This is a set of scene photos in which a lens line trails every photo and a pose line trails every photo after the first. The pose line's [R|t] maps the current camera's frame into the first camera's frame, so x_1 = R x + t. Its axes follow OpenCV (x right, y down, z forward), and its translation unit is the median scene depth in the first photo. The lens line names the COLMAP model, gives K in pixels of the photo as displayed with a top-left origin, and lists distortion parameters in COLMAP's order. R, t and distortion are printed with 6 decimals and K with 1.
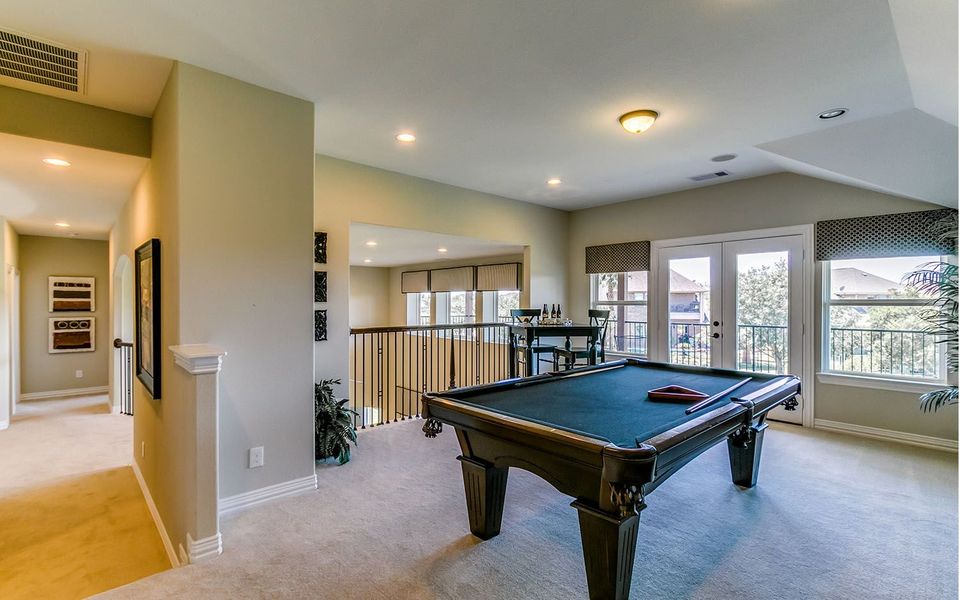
lens RADIAL K [[447.9, 0, 464.2], [0, 447.9, 304.4], [0, 0, 1]] dist [0.001214, -0.000352]
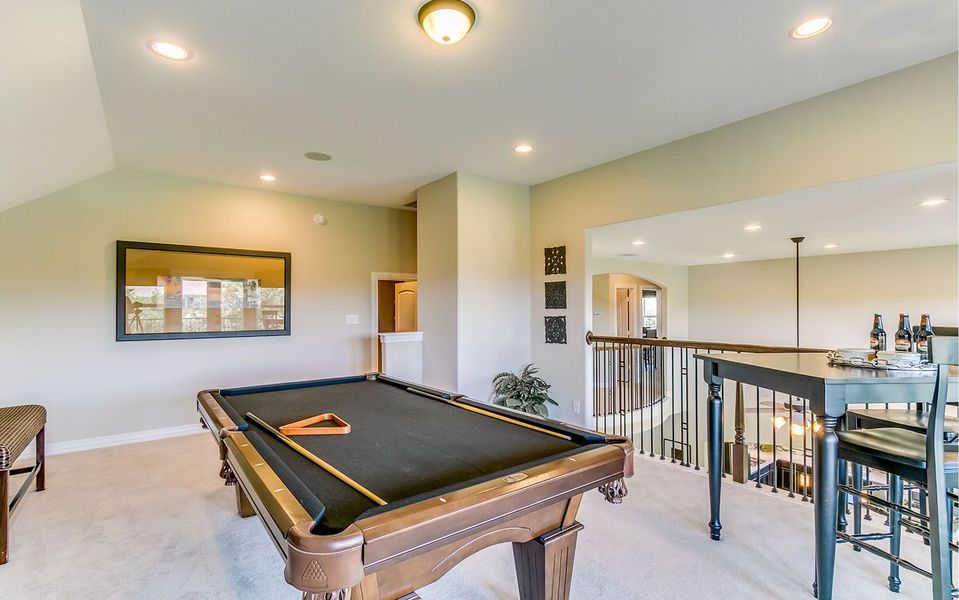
lens RADIAL K [[447.9, 0, 464.2], [0, 447.9, 304.4], [0, 0, 1]] dist [0.001214, -0.000352]
pose [[-0.100164, -0.013833, -0.994875, 0.692899], [-0.011336, 0.999854, -0.012761, 0.000779], [0.994906, 0.010000, -0.100306, 0.739839]]
